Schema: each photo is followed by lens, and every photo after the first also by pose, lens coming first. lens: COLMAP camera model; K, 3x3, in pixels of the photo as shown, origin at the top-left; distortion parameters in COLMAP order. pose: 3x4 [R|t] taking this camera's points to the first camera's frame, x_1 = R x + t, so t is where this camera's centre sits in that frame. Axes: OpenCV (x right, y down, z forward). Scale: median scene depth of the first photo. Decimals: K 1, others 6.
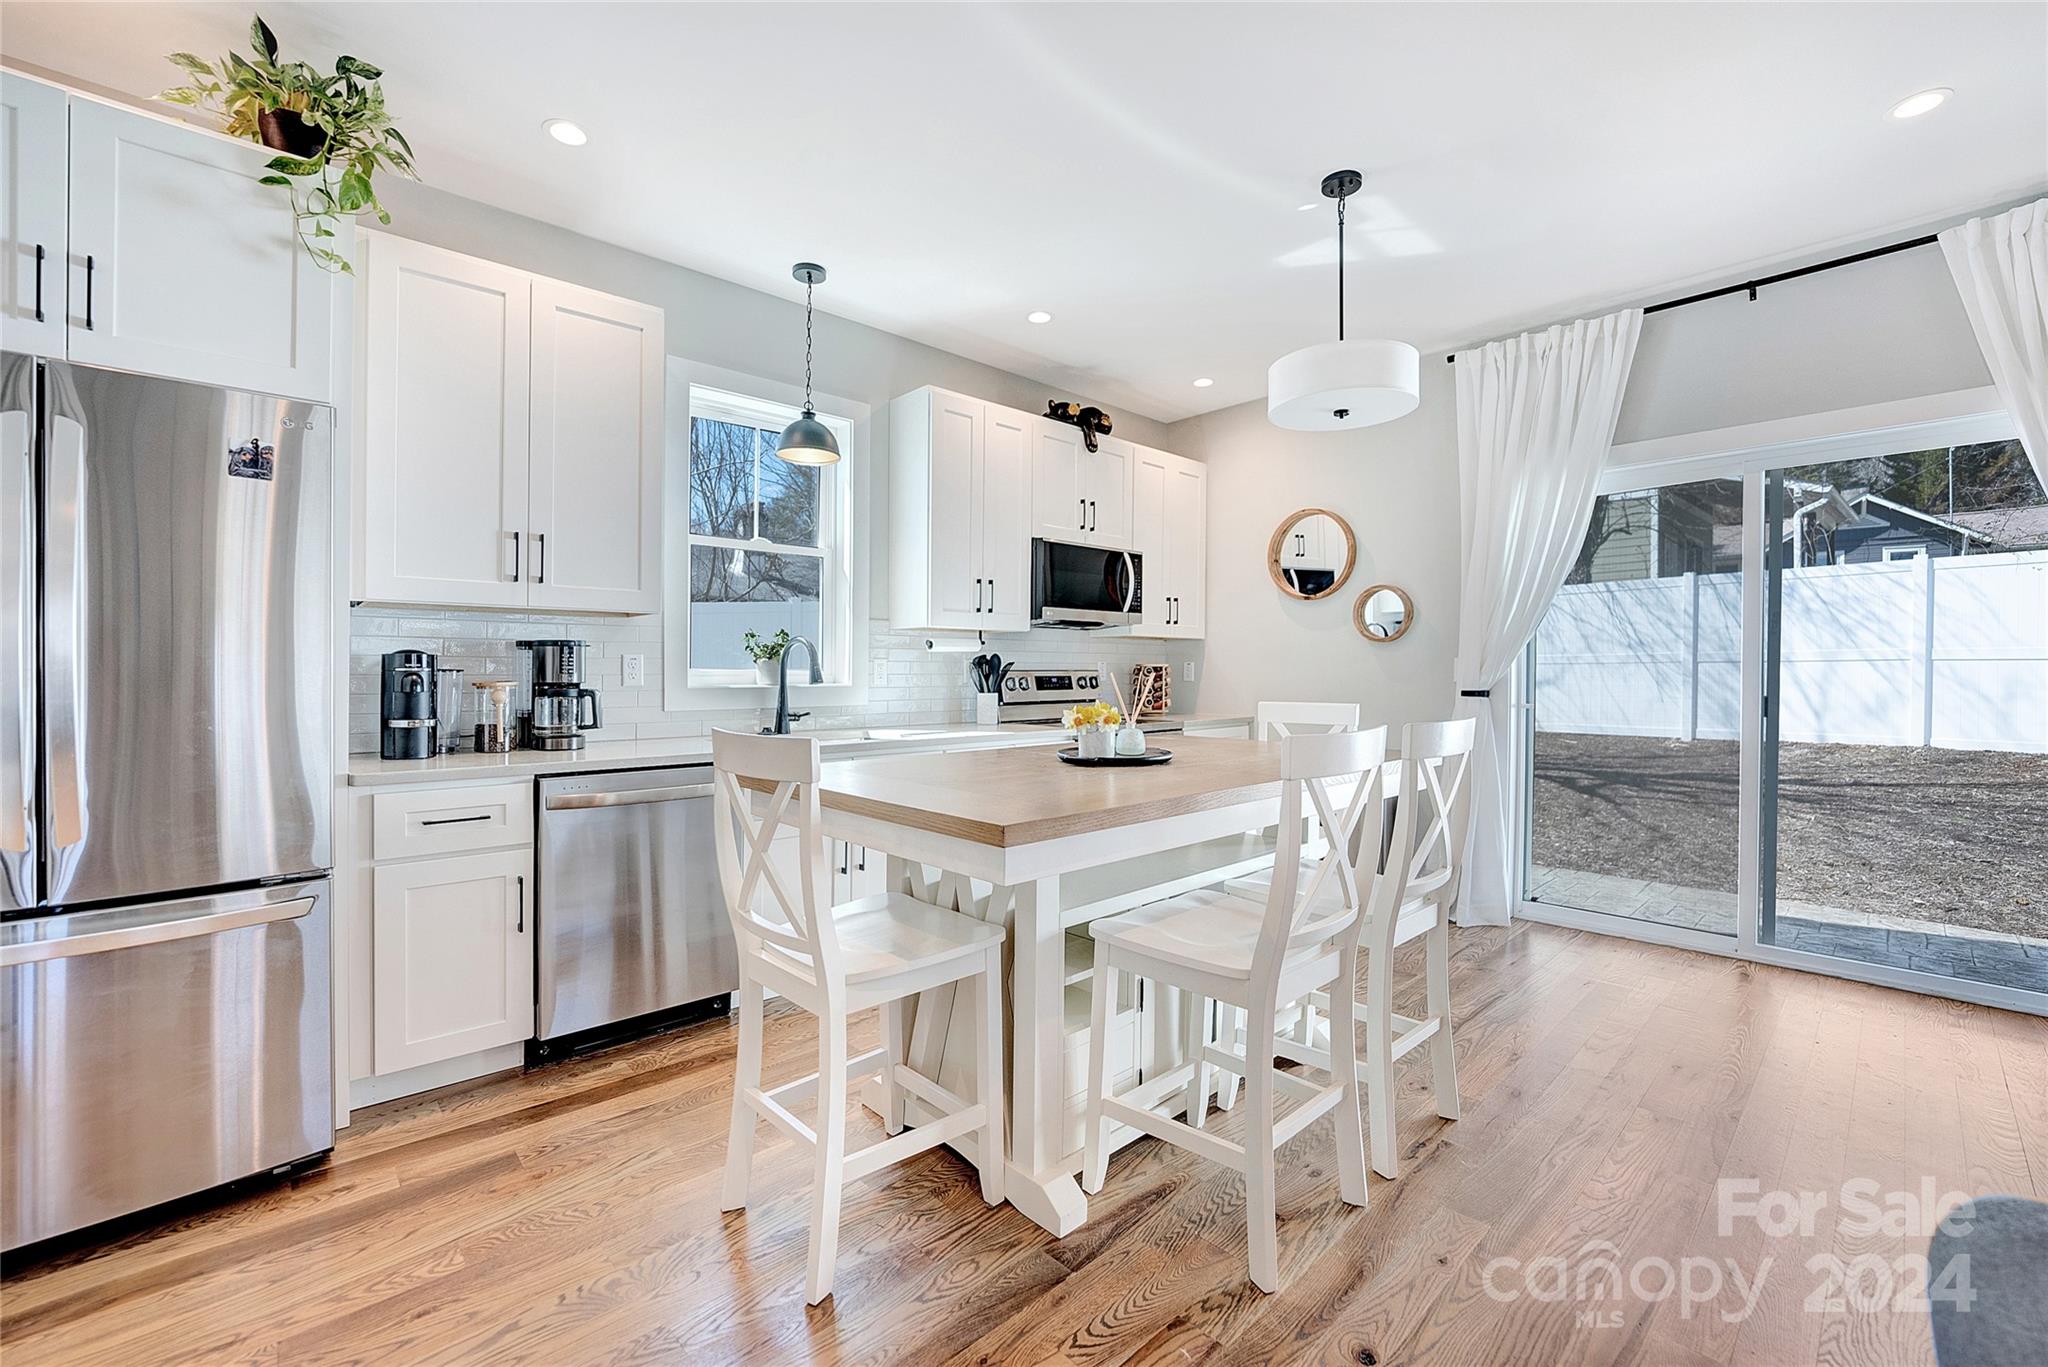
lens RADIAL K [[847.5, 0, 1029.3], [0, 847.5, 685.6], [0, 0, 1]] dist [-0.031330, 0.005629]
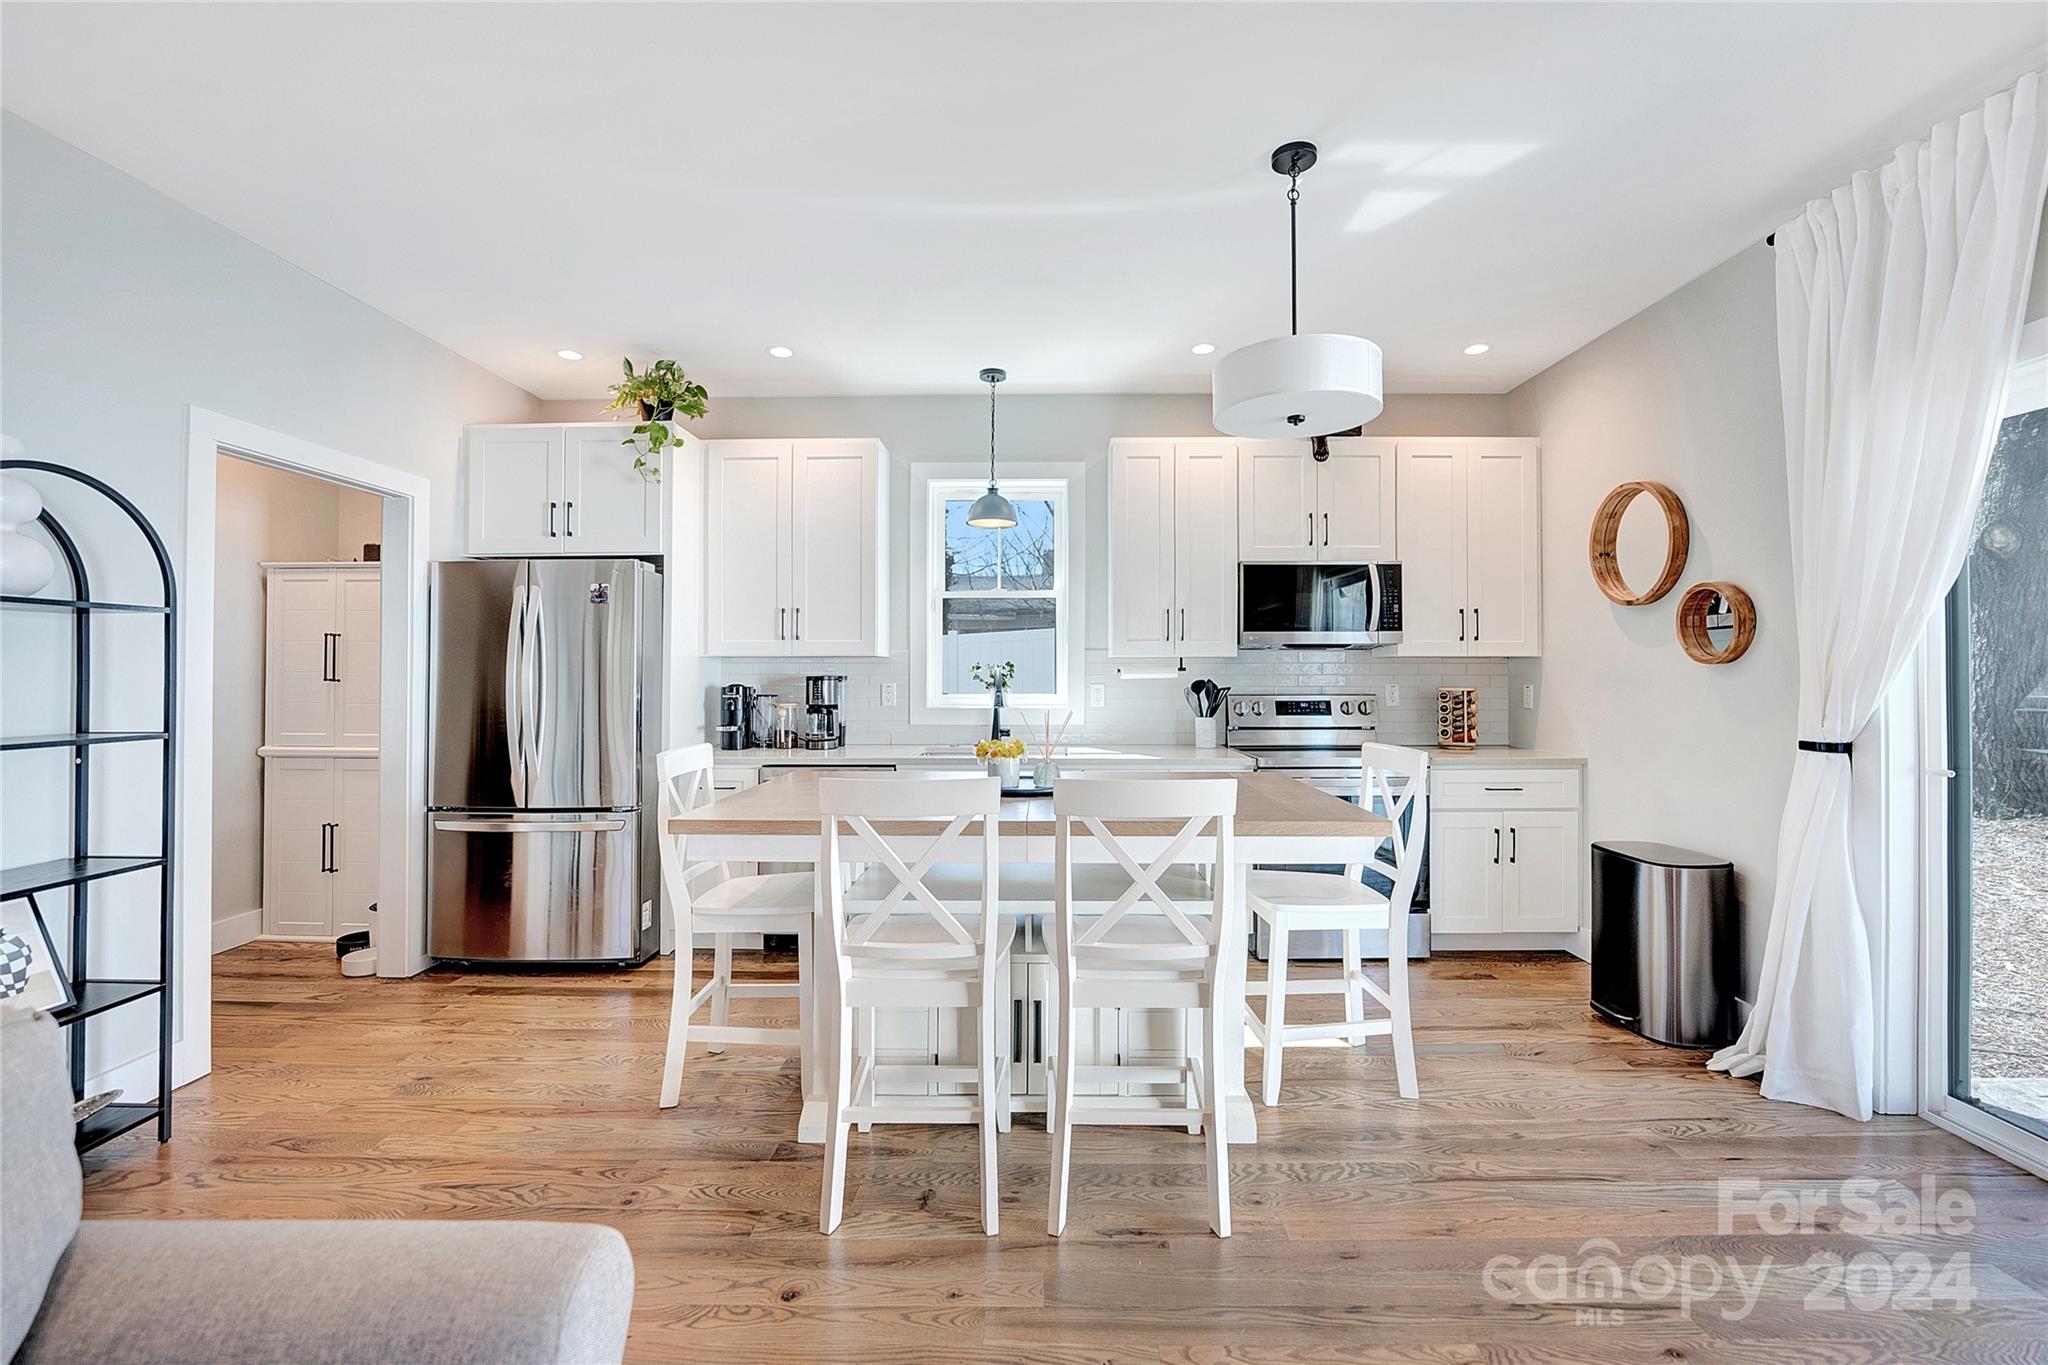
lens RADIAL K [[840.5, 0, 1026.9], [0, 840.5, 670.8], [0, 0, 1]] dist [-0.029143, 0.000916]
pose [[0.717108, -0.001693, -0.696960, 0.559209], [-0.010473, 0.999858, -0.013205, -0.035541], [0.696883, 0.016768, 0.716989, 0.138989]]
